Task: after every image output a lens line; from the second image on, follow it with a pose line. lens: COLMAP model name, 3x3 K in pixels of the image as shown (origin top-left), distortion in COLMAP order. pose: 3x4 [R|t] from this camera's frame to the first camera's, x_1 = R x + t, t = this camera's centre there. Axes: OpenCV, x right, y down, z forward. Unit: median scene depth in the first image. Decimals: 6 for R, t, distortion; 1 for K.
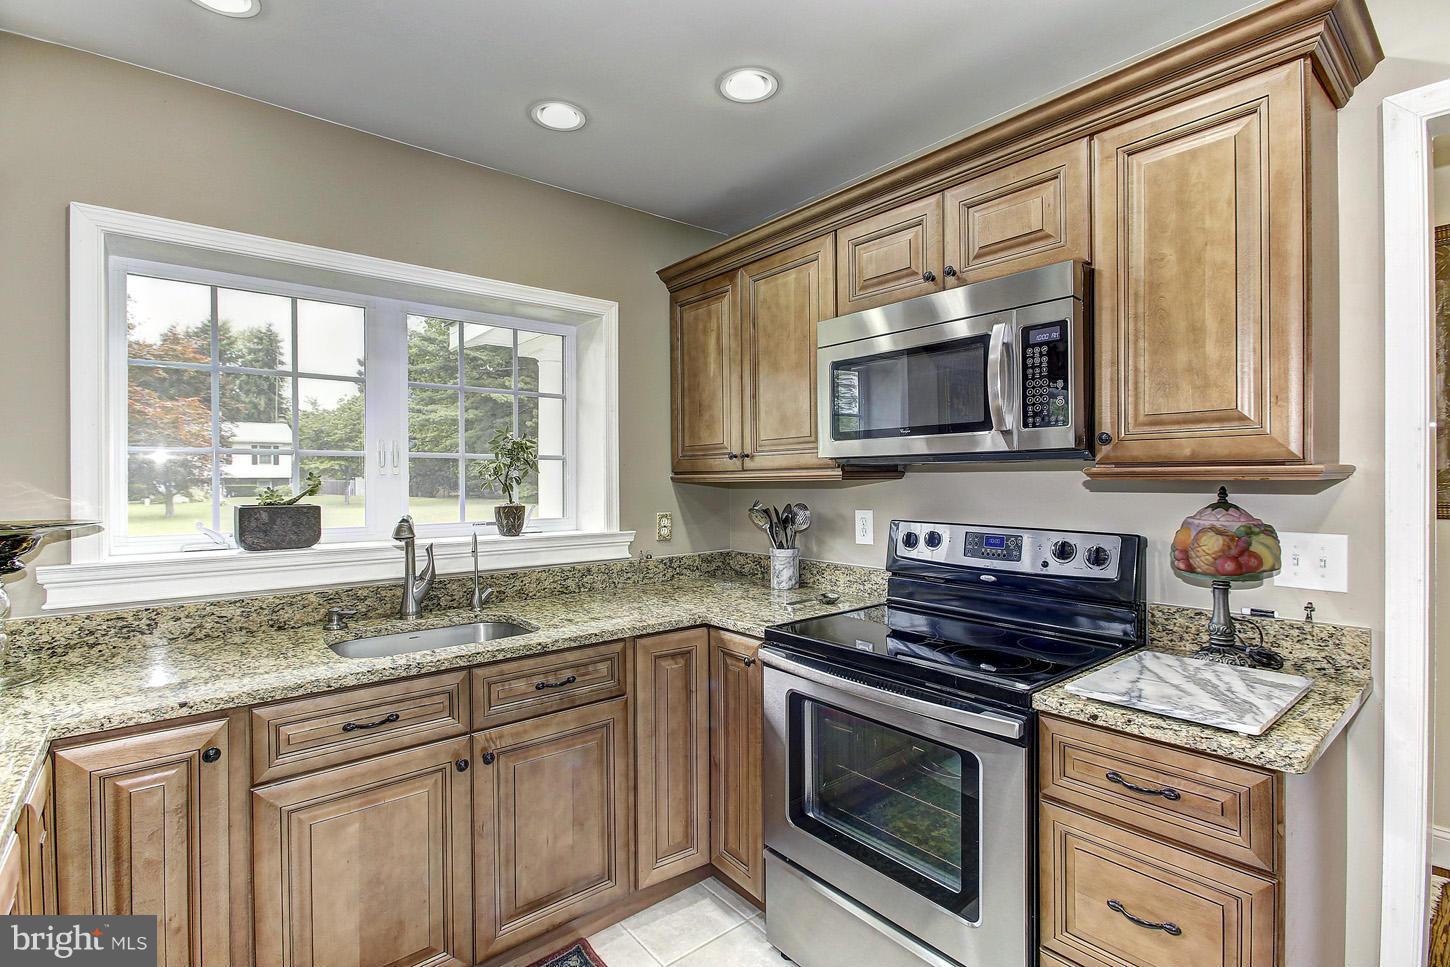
lens RADIAL K [[675.4, 0, 729.4], [0, 675.4, 478.2], [0, 0, 1]] dist [0.001013, -0.002188]
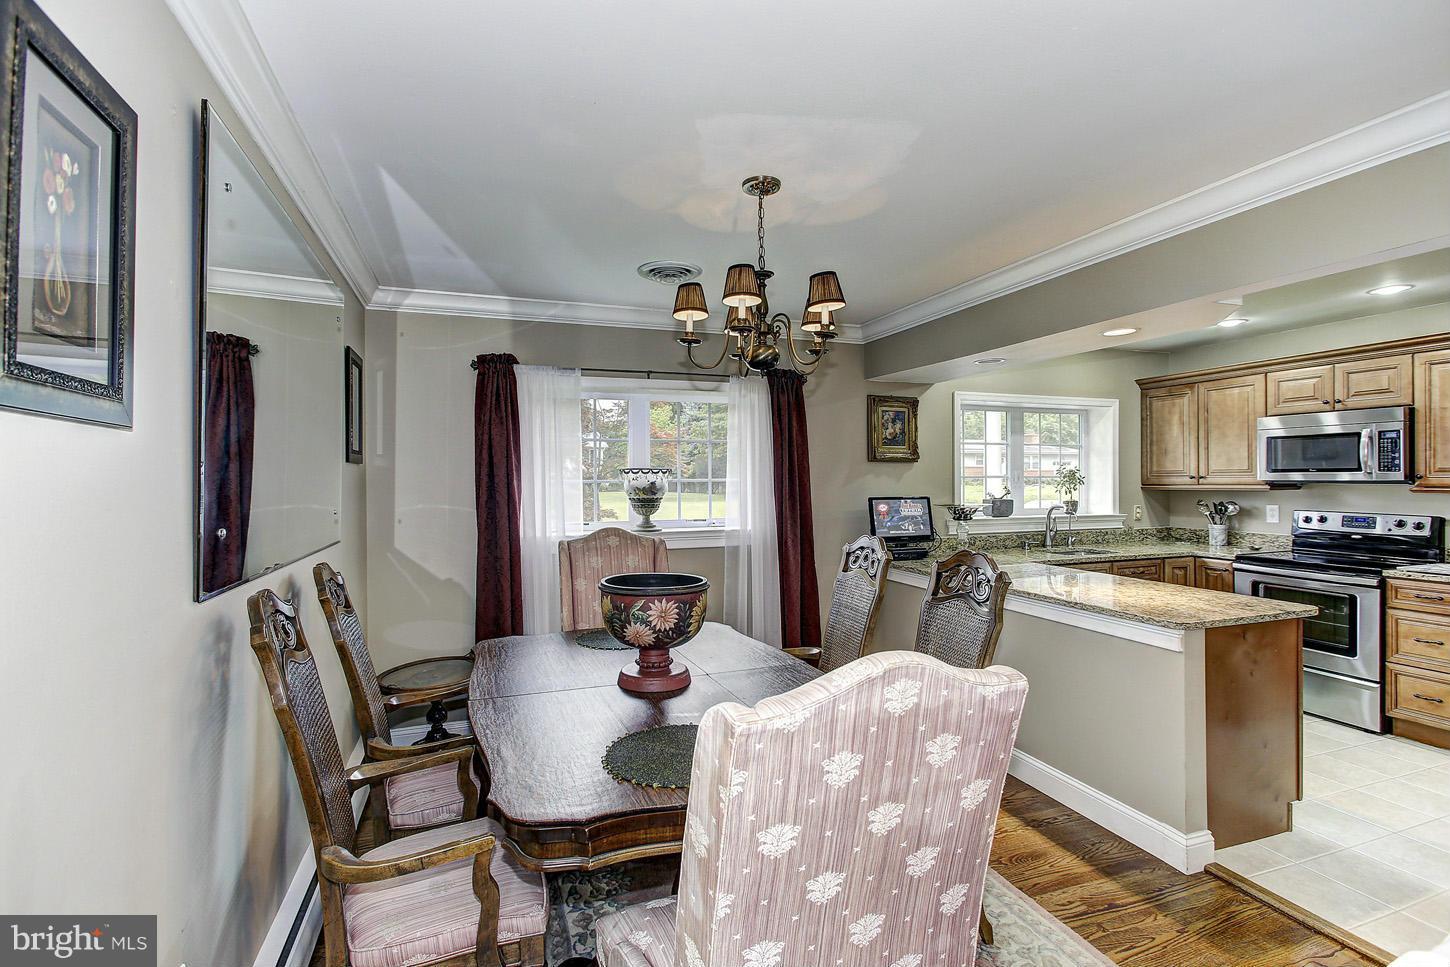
lens RADIAL K [[675.4, 0, 725.4], [0, 675.4, 479.0], [0, 0, 1]] dist [0.001013, -0.002188]
pose [[0.940141, 0.001983, -0.340781, -0.828815], [-0.000198, 0.999986, 0.005272, -0.050862], [0.340787, -0.004889, 0.940128, -1.824921]]
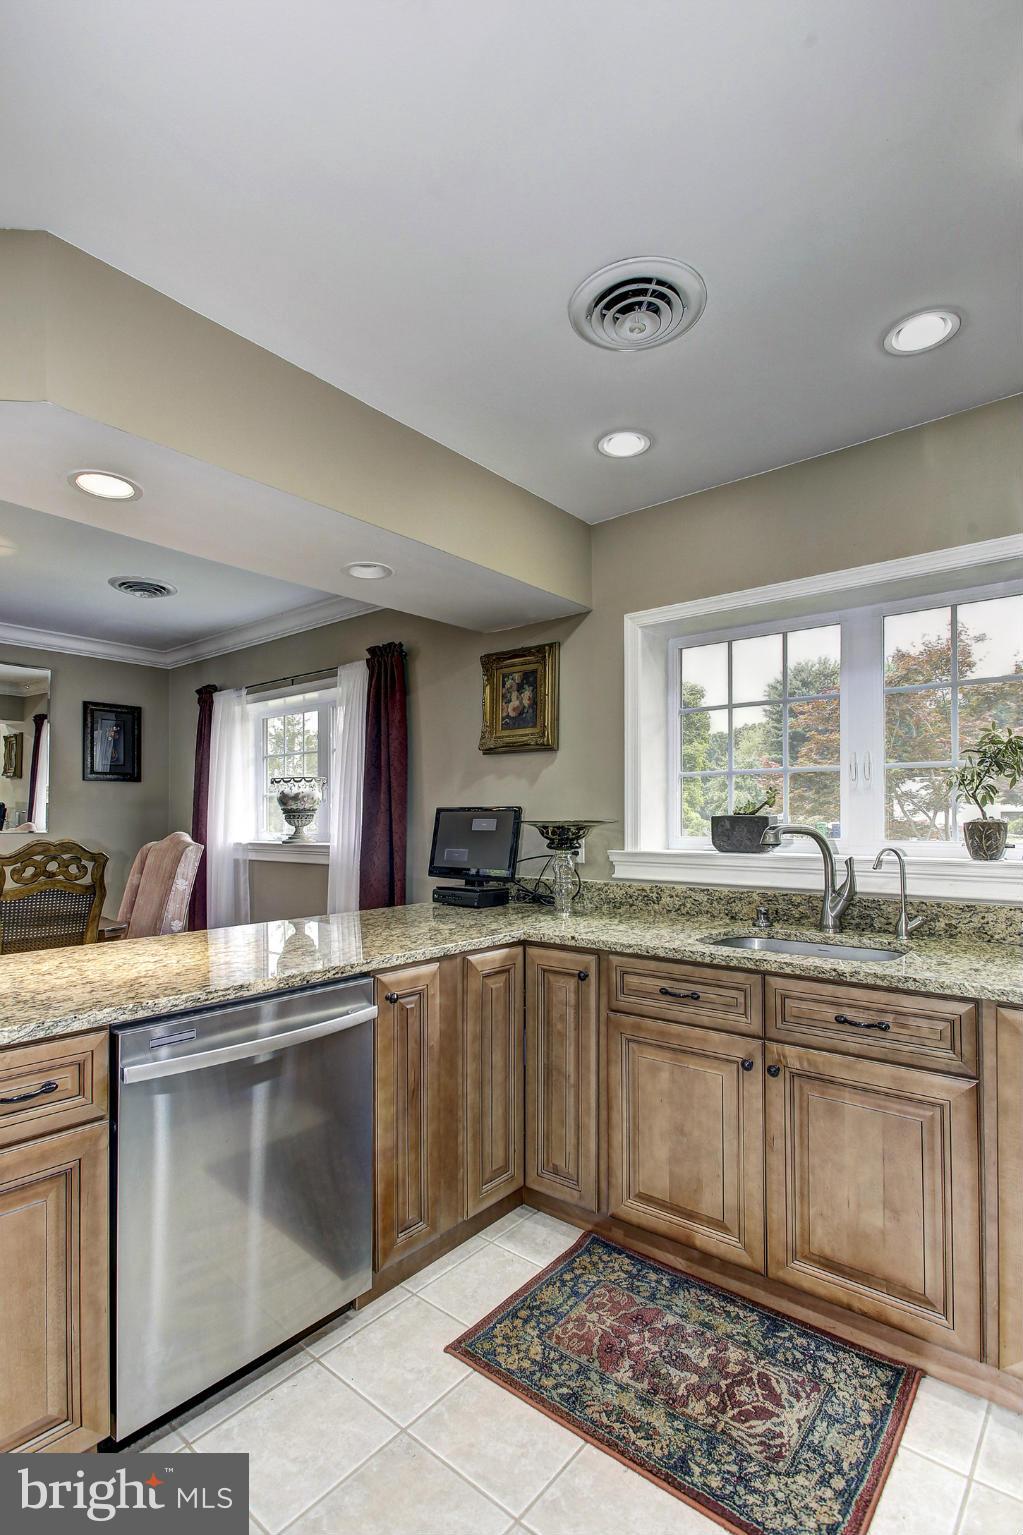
lens RADIAL K [[733.0, 0, 507.5], [0, 733.0, 805.5], [0, 0, 1]] dist [0.000634, -0.002632]
pose [[0.181358, -0.012680, -0.983335, 0.560608], [0.002942, 0.999919, -0.012351, 0.040816], [0.983413, -0.000653, 0.181380, 0.394545]]
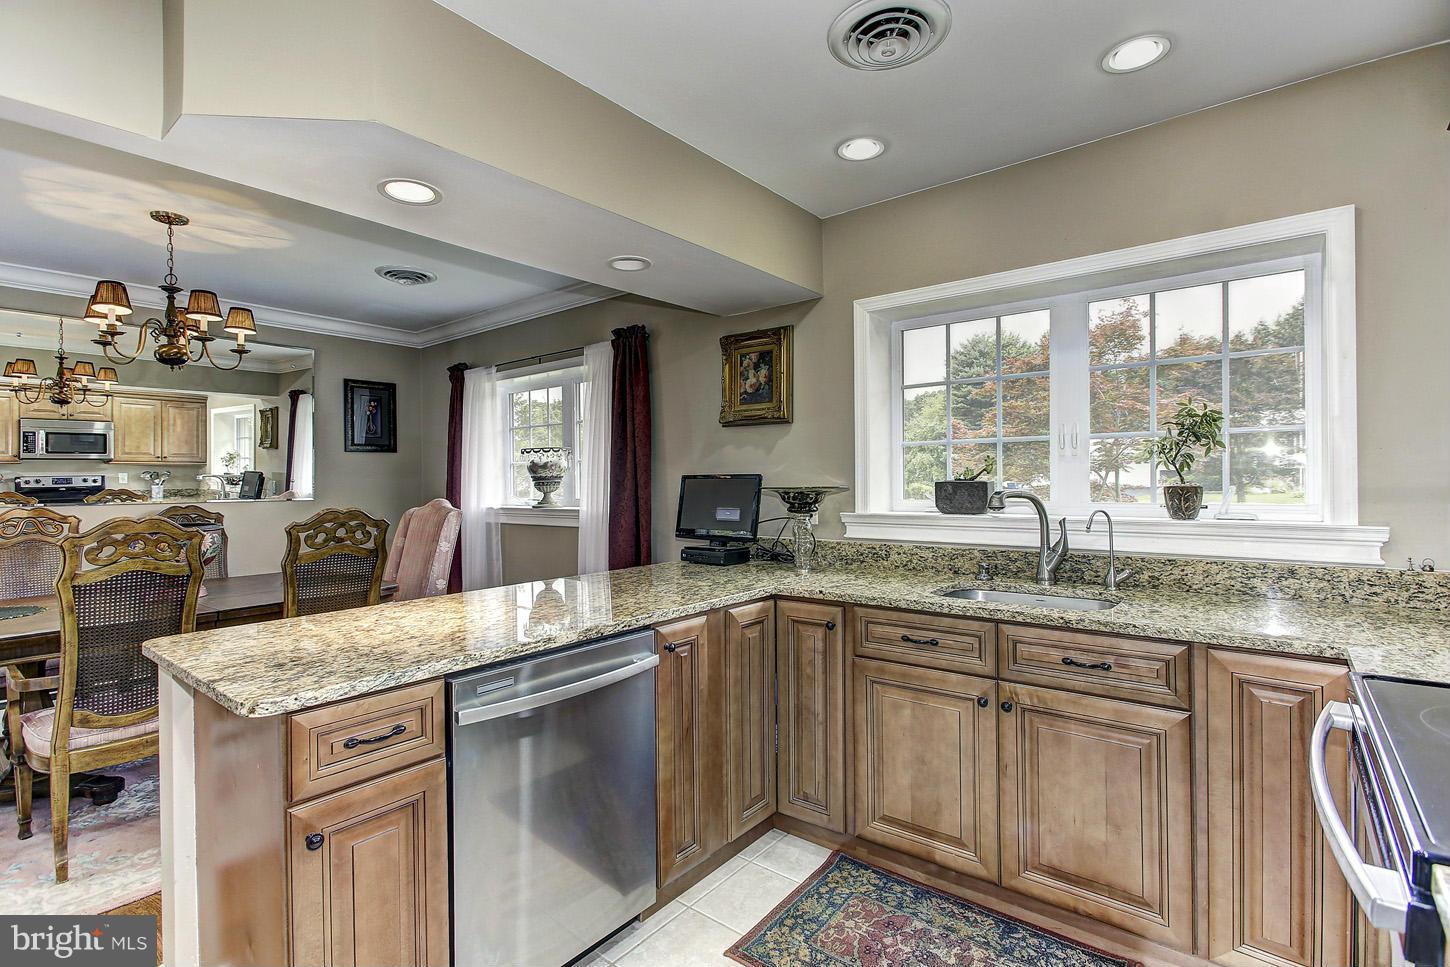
lens RADIAL K [[675.4, 0, 721.0], [0, 675.4, 477.7], [0, 0, 1]] dist [0.001013, -0.002188]
pose [[0.197436, -0.000695, -0.980315, 0.581166], [0.011502, 0.999933, 0.001607, 0.028530], [0.980248, -0.011593, 0.197431, 0.296349]]
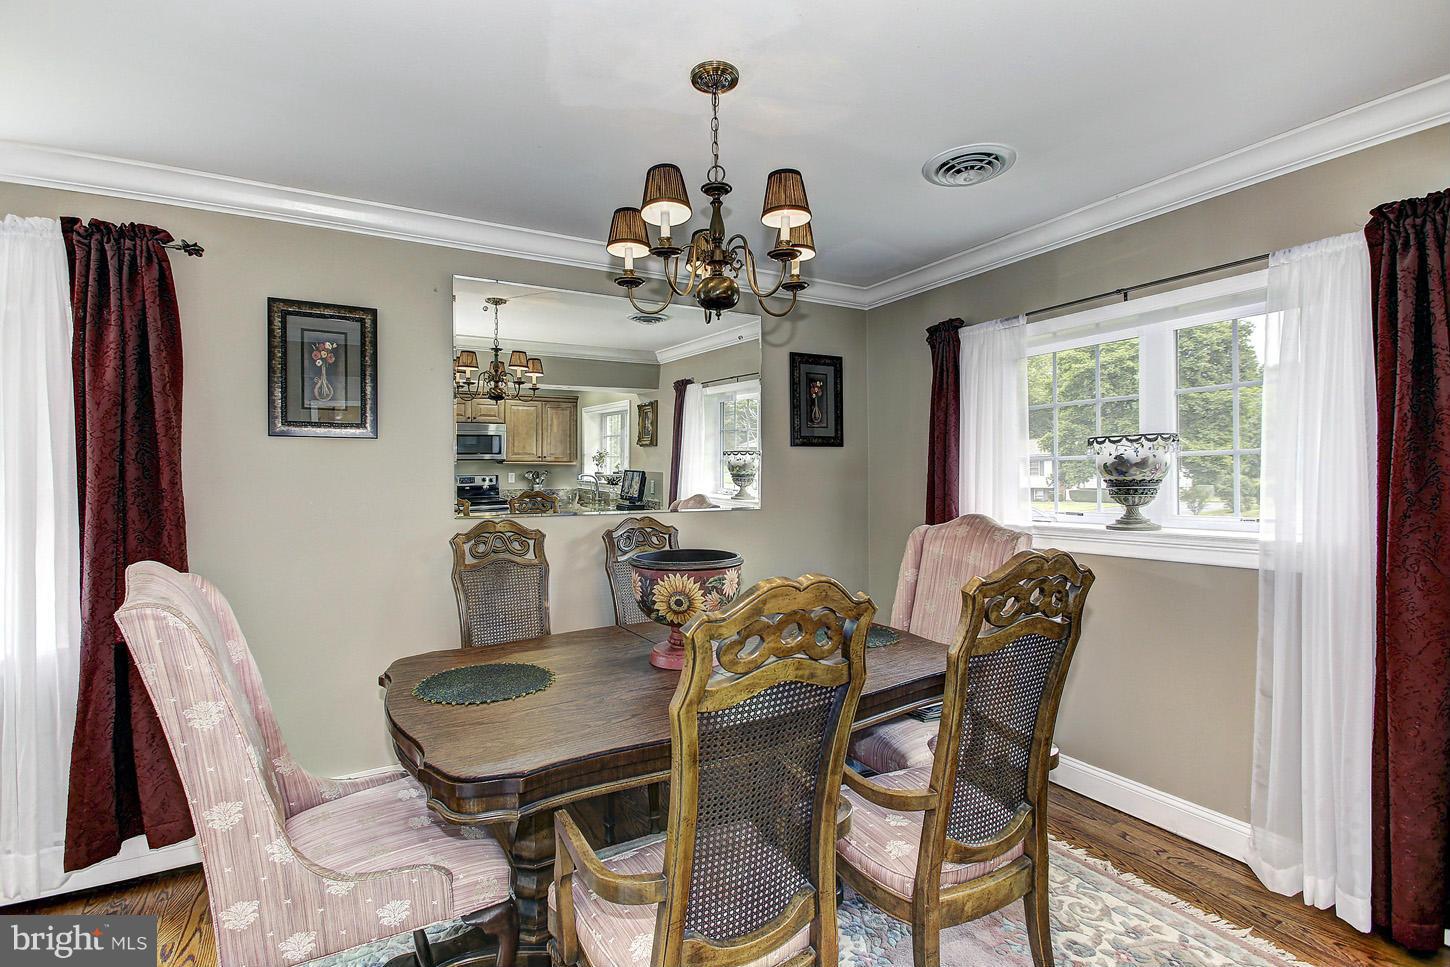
lens RADIAL K [[686.9, 0, 723.2], [0, 686.9, 478.3], [0, 0, 1]] dist [-0.003217, 0.000768]
pose [[-0.177861, 0.007480, -0.984027, -0.198717], [0.014933, 0.999876, 0.004901, -0.002839], [0.983942, -0.013823, -0.177951, -0.441984]]
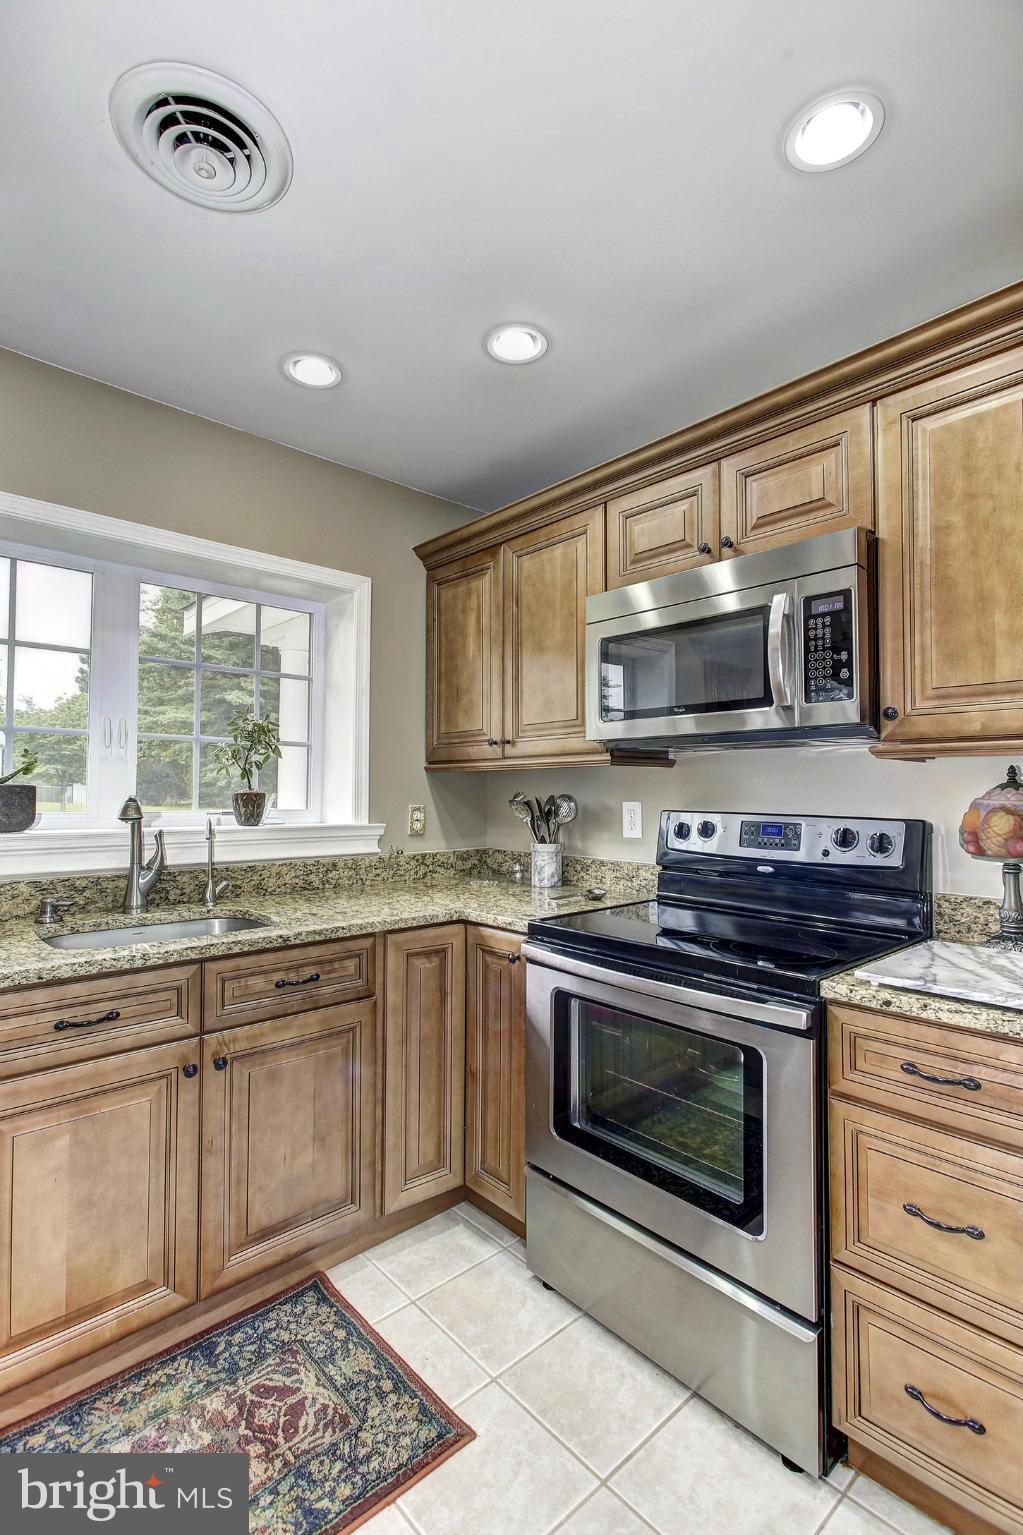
lens RADIAL K [[715.0, 0, 513.4], [0, 715.0, 762.8], [0, 0, 1]] dist [0.001013, -0.002188]
pose [[0.998870, 0.012500, 0.045860, -0.015672], [-0.010772, 0.999229, -0.037748, 0.043805], [-0.046297, 0.037211, 0.998234, 0.019500]]
